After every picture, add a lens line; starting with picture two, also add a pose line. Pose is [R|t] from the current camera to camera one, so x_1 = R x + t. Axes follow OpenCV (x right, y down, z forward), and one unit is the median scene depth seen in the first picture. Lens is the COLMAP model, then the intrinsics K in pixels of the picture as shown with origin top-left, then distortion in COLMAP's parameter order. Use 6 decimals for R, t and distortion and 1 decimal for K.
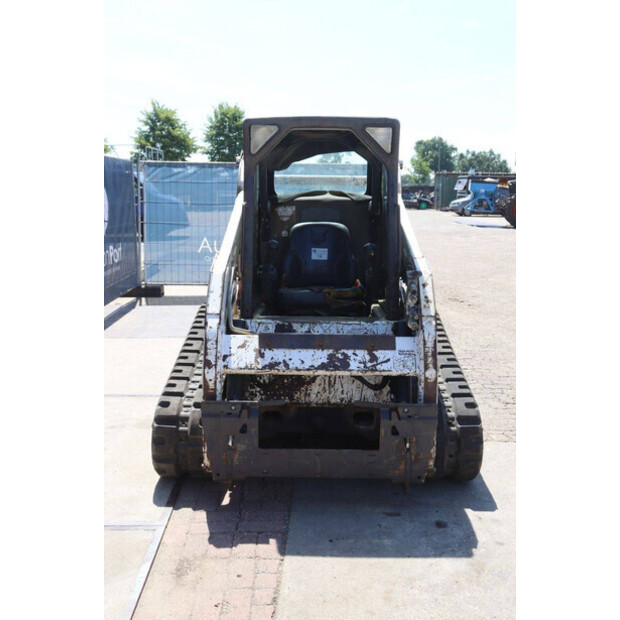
lens RADIAL K [[685.5, 0, 310.0], [0, 685.5, 310.0], [0, 0, 1]] dist [-0.030688, 0.024268]
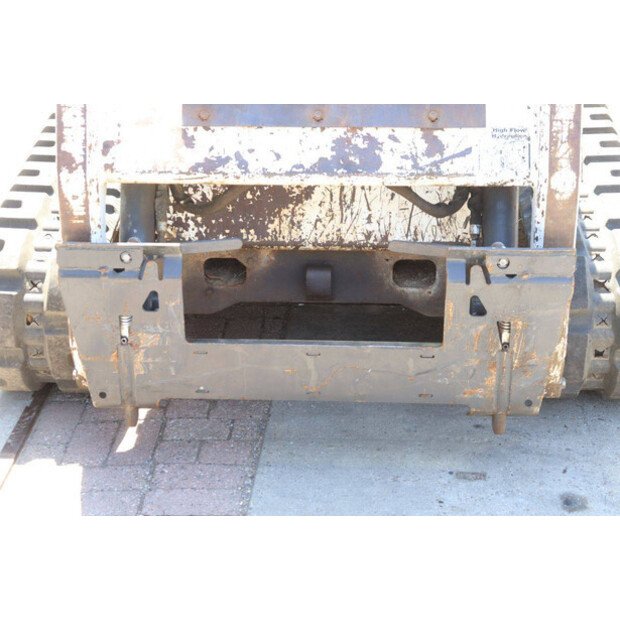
lens RADIAL K [[1069.7, 0, 310.0], [0, 1069.7, 310.0], [0, 0, 1]] dist [0.186700, 0.080828]
pose [[0.998826, 0.001213, -0.048427, 0.045012], [0.009983, 0.973073, 0.230282, 0.010786], [0.047403, -0.230495, 0.971918, 0.281549]]
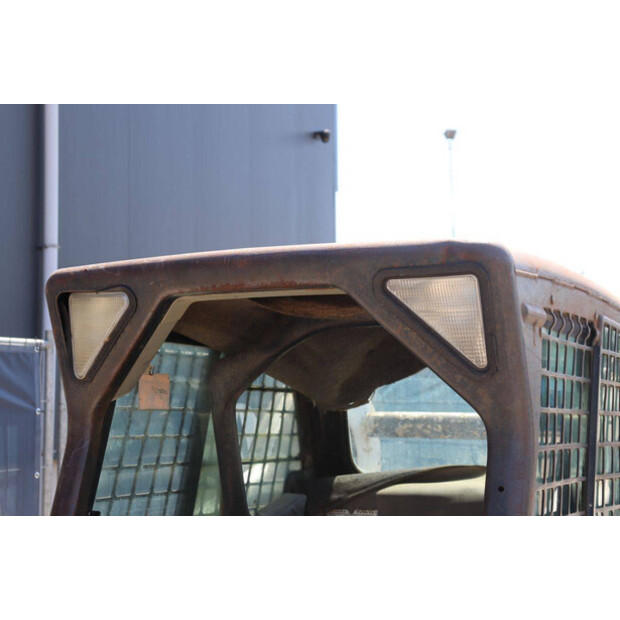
lens RADIAL K [[1069.7, 0, 310.0], [0, 1069.7, 310.0], [0, 0, 1]] dist [0.186700, 0.080828]
pose [[0.885243, -0.042256, -0.463205, 0.281026], [-0.075783, 0.969455, -0.233269, -0.163429], [0.458913, 0.241603, 0.855001, 0.665141]]
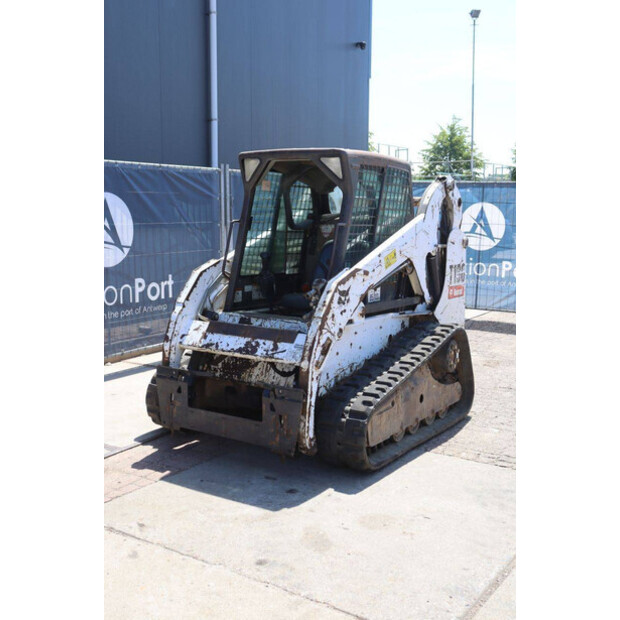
lens RADIAL K [[773.0, 0, 310.0], [0, 773.0, 310.0], [0, 0, 1]] dist [-0.041107, 0.442587]
pose [[0.842828, 0.075339, -0.532884, 0.866793], [-0.098601, 0.995010, -0.015276, 0.017953], [0.529074, 0.065418, 0.846050, -0.131228]]
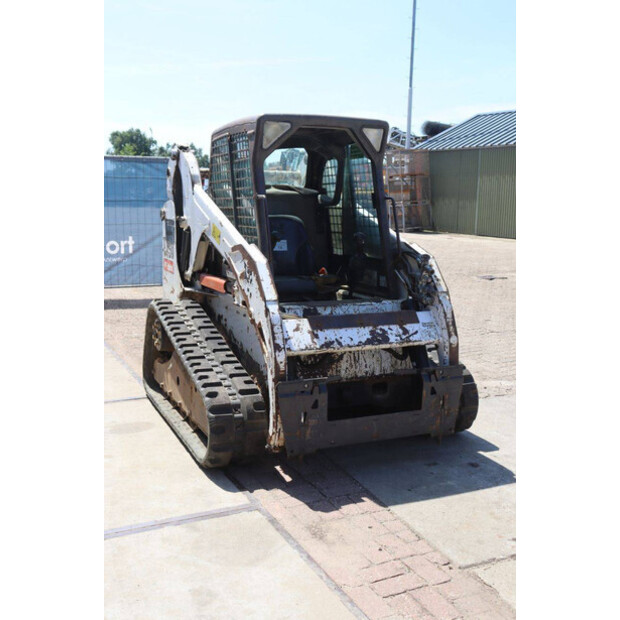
lens RADIAL K [[741.3, 0, 310.0], [0, 741.3, 310.0], [0, 0, 1]] dist [-0.019972, -0.005420]
pose [[0.906421, -0.061919, 0.417812, -0.562451], [0.065161, 0.997853, 0.006516, 0.016705], [-0.417319, 0.021319, 0.908510, -0.055870]]
